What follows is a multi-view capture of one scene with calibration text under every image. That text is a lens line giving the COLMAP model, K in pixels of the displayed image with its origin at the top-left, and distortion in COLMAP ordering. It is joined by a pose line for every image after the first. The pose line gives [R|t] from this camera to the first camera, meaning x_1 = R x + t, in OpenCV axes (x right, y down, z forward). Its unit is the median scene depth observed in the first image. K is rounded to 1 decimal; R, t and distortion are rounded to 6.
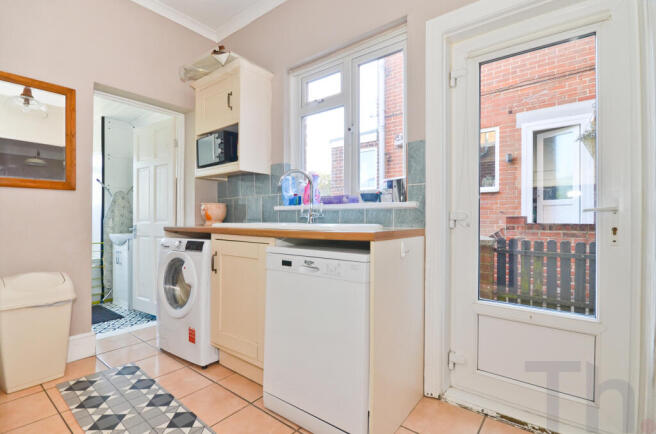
lens RADIAL K [[314.1, 0, 328.0], [0, 314.1, 217.0], [0, 0, 1]] dist [0.001901, 0.000065]
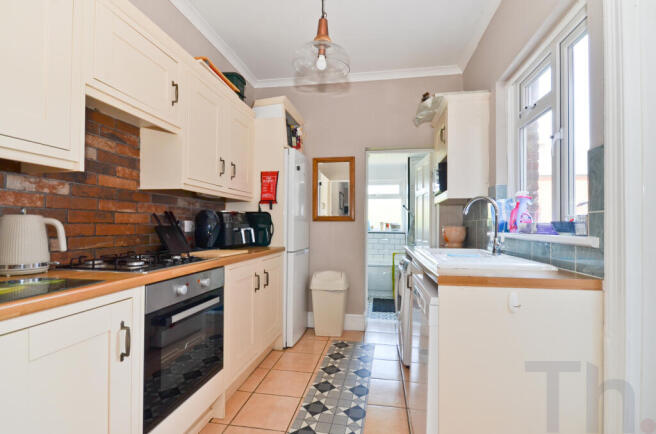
lens RADIAL K [[314.1, 0, 328.0], [0, 314.1, 217.0], [0, 0, 1]] dist [0.001901, 0.000065]
pose [[0.467503, -0.020828, -0.883746, 0.463534], [0.000000, 0.999722, -0.023561, -0.060284], [0.883991, 0.011015, 0.467374, 0.140898]]
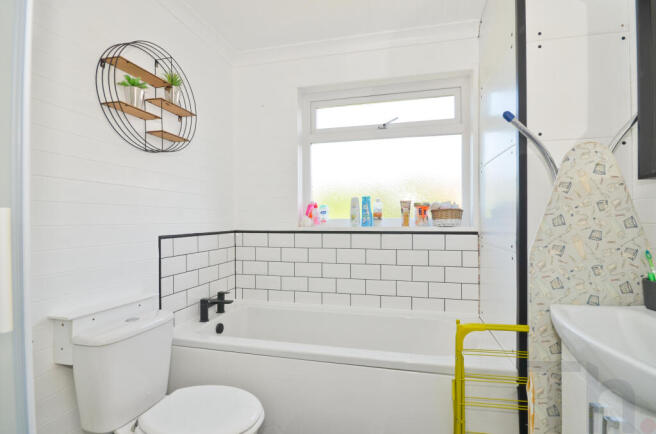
lens RADIAL K [[314.1, 0, 328.0], [0, 314.1, 217.0], [0, 0, 1]] dist [0.001901, 0.000065]
pose [[0.411527, -0.008877, -0.911354, -0.813319], [0.012102, 0.999918, -0.004275, -0.034103], [0.911317, -0.009270, 0.411600, 1.108309]]
